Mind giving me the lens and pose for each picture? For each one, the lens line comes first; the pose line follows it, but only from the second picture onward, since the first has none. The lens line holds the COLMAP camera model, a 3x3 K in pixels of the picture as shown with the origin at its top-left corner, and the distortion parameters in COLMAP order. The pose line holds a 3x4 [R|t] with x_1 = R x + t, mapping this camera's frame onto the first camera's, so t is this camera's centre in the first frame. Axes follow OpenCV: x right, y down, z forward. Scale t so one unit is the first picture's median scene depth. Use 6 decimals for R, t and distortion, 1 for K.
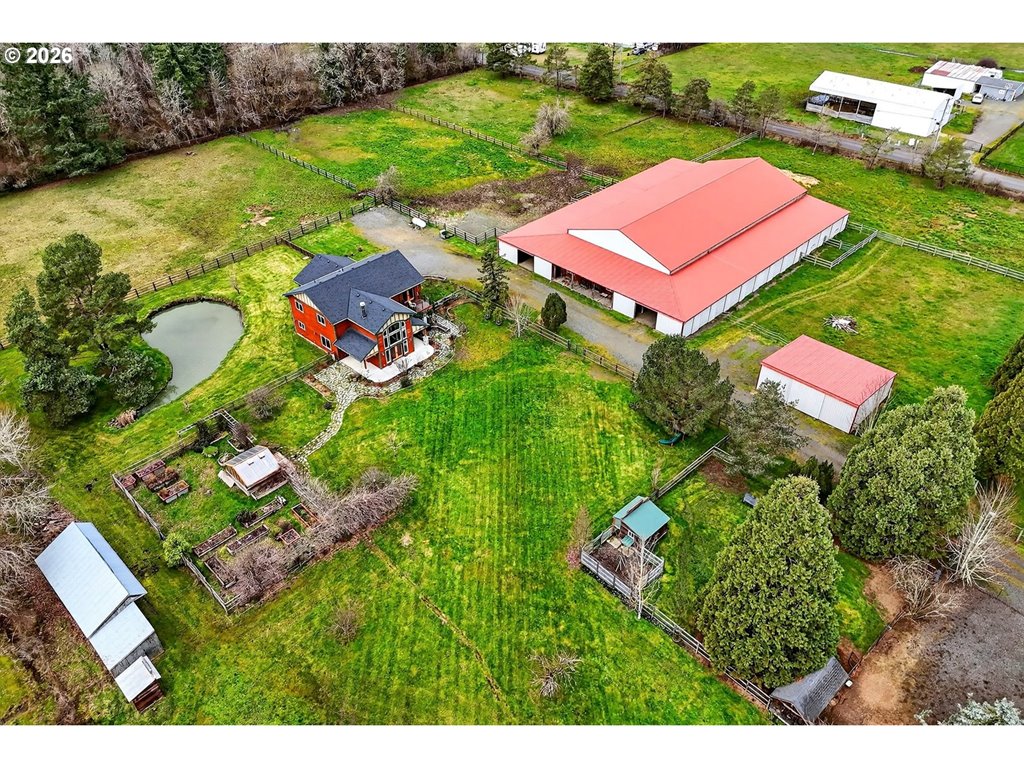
lens RADIAL K [[812.9, 0, 512.0], [0, 812.9, 384.0], [0, 0, 1]] dist [0.000233, 0.000149]
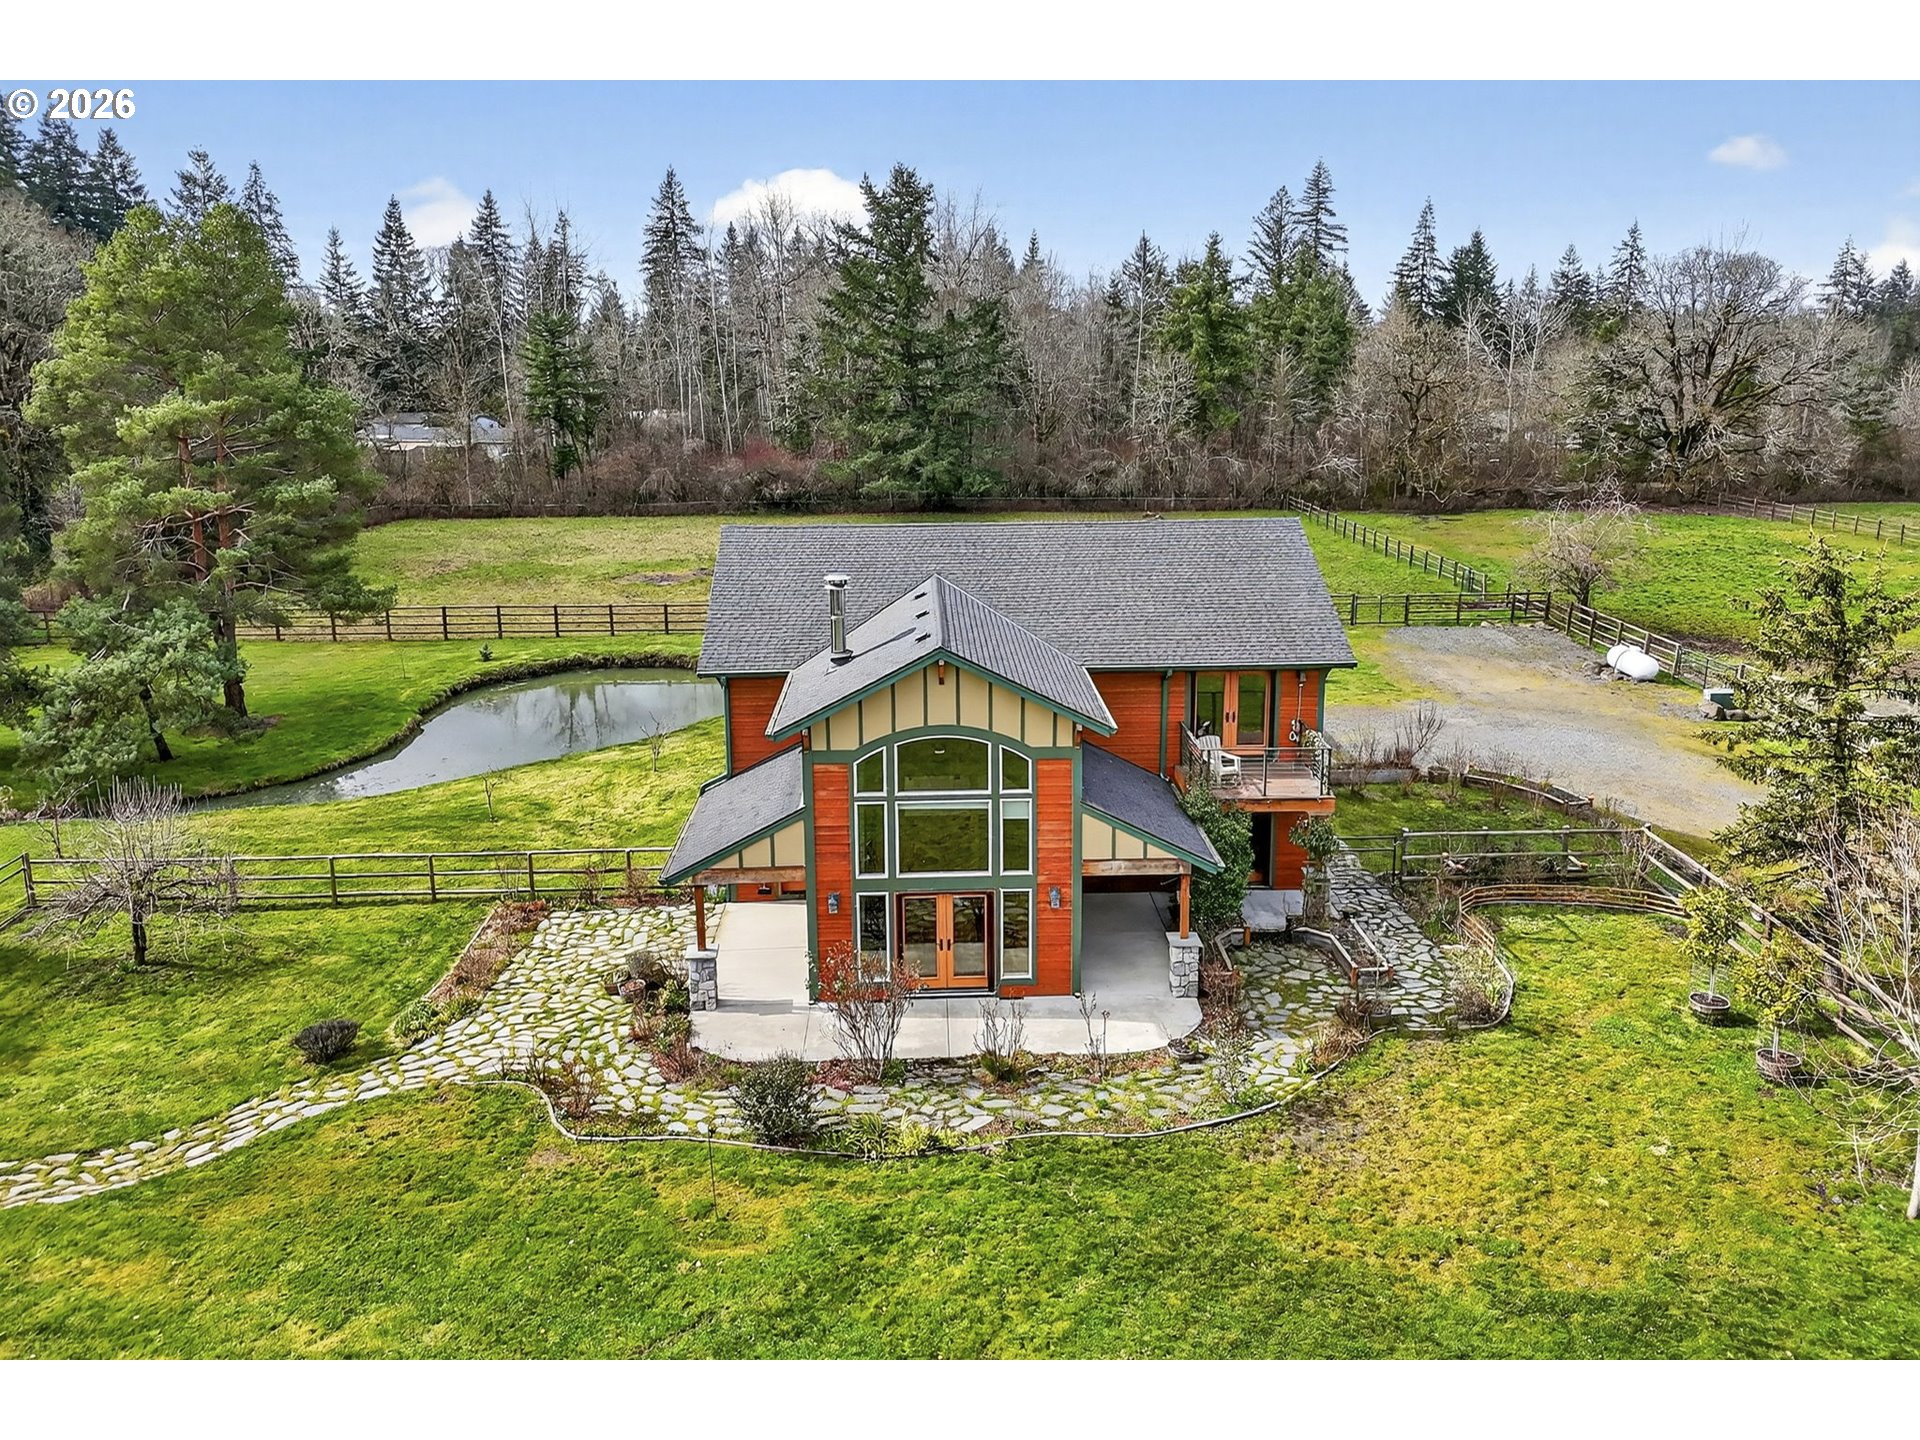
lens RADIAL K [[1435.1, 0, 960.0], [0, 1435.1, 720.0], [0, 0, 1]] dist [0.048162, 0.000429]
pose [[0.721013, 0.191428, -0.665954, 0.039823], [-0.421178, 0.884237, -0.201826, -0.022273], [0.550226, 0.426004, 0.718172, 0.792589]]
